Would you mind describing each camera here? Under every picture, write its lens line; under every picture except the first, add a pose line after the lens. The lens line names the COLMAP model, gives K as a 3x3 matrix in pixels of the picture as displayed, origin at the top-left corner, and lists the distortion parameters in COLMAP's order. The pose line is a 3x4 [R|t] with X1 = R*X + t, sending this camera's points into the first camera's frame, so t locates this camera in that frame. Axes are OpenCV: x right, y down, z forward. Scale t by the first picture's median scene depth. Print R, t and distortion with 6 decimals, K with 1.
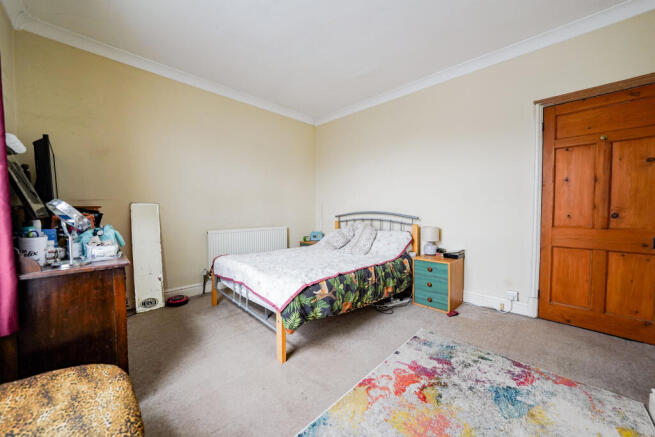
lens RADIAL K [[235.7, 0, 323.8], [0, 235.7, 219.5], [0, 0, 1]] dist [-0.015891, 0.000540]
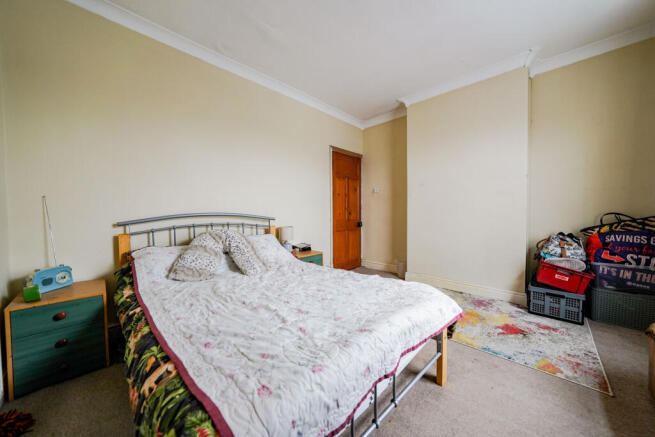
lens RADIAL K [[235.7, 0, 323.8], [0, 235.7, 219.5], [0, 0, 1]] dist [-0.015891, 0.000540]
pose [[-0.009051, -0.030244, 0.999502, -0.887561], [0.049710, 0.998293, 0.030658, -0.037059], [-0.998723, 0.049963, -0.007532, 1.216364]]
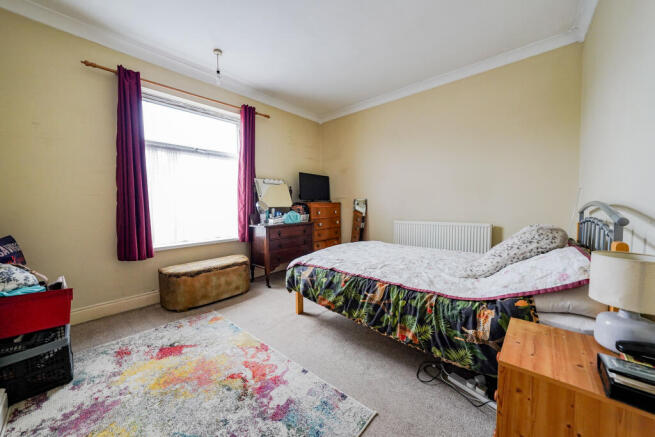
lens RADIAL K [[232.8, 0, 330.1], [0, 232.8, 220.6], [0, 0, 1]] dist [-0.017516, 0.000049]
pose [[0.087744, 0.063276, -0.994131, 0.996133], [-0.025081, 0.997804, 0.061296, -0.023463], [0.995827, 0.019556, 0.089138, 0.900579]]
